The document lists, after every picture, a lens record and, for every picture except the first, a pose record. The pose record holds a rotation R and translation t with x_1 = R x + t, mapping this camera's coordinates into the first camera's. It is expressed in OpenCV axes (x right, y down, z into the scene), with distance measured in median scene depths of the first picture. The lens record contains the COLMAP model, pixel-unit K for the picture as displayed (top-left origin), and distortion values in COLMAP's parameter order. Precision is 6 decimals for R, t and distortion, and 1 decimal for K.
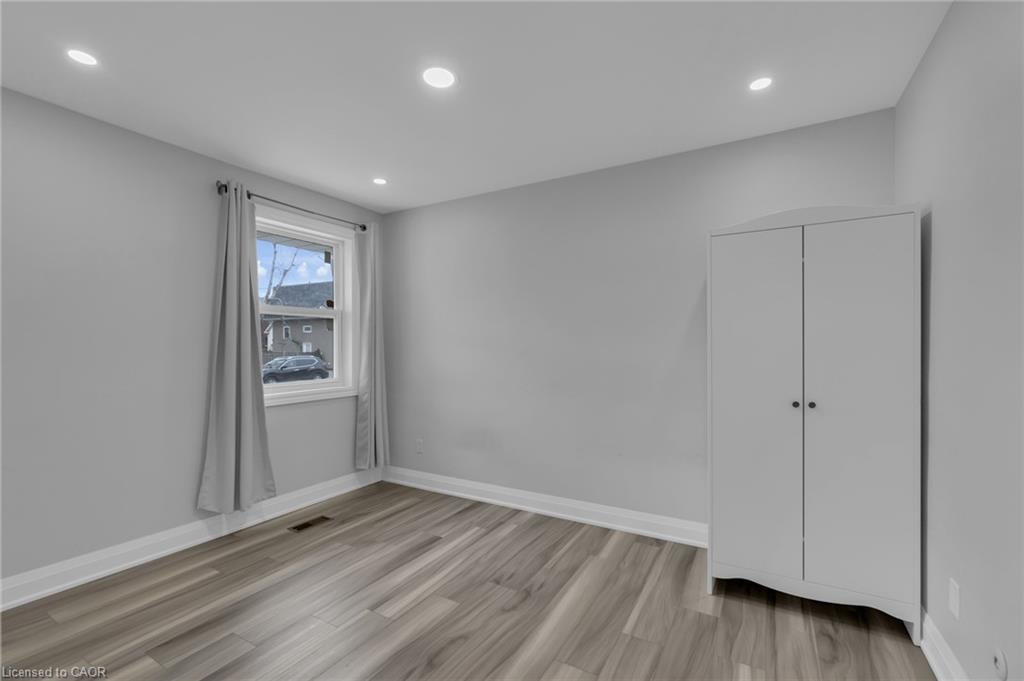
lens RADIAL K [[447.7, 0, 515.8], [0, 447.7, 342.6], [0, 0, 1]] dist [0.001220, -0.000340]
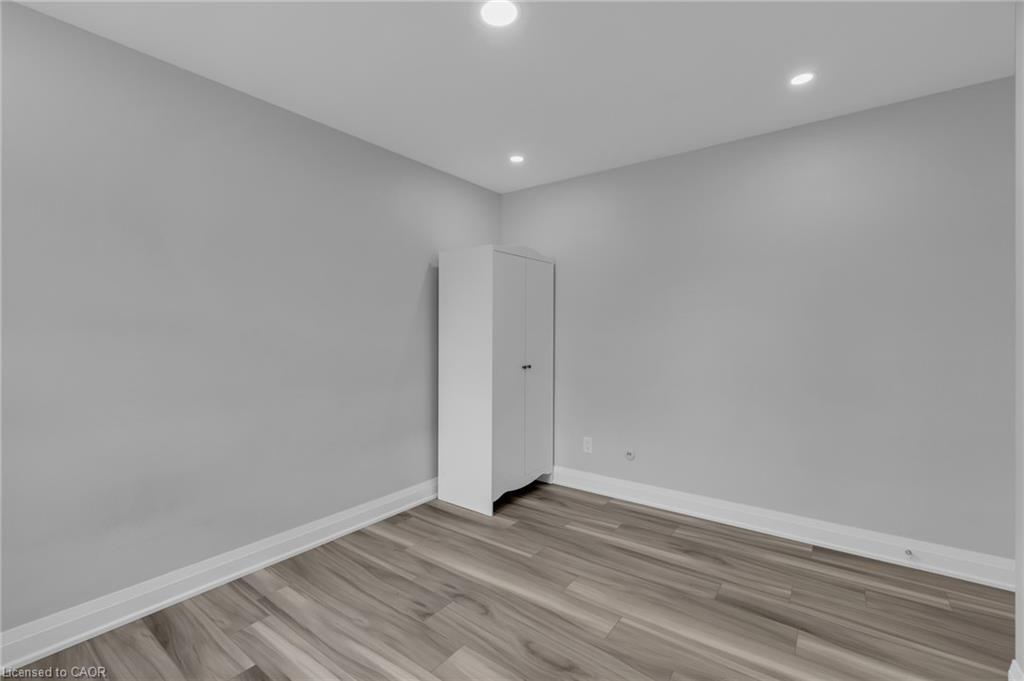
lens RADIAL K [[447.7, 0, 501.9], [0, 447.7, 334.0], [0, 0, 1]] dist [0.001220, -0.000340]
pose [[0.128342, 0.001173, 0.991729, -0.754478], [-0.004941, 0.999988, -0.000543, 0.018410], [-0.991718, -0.004831, 0.128346, 0.686009]]
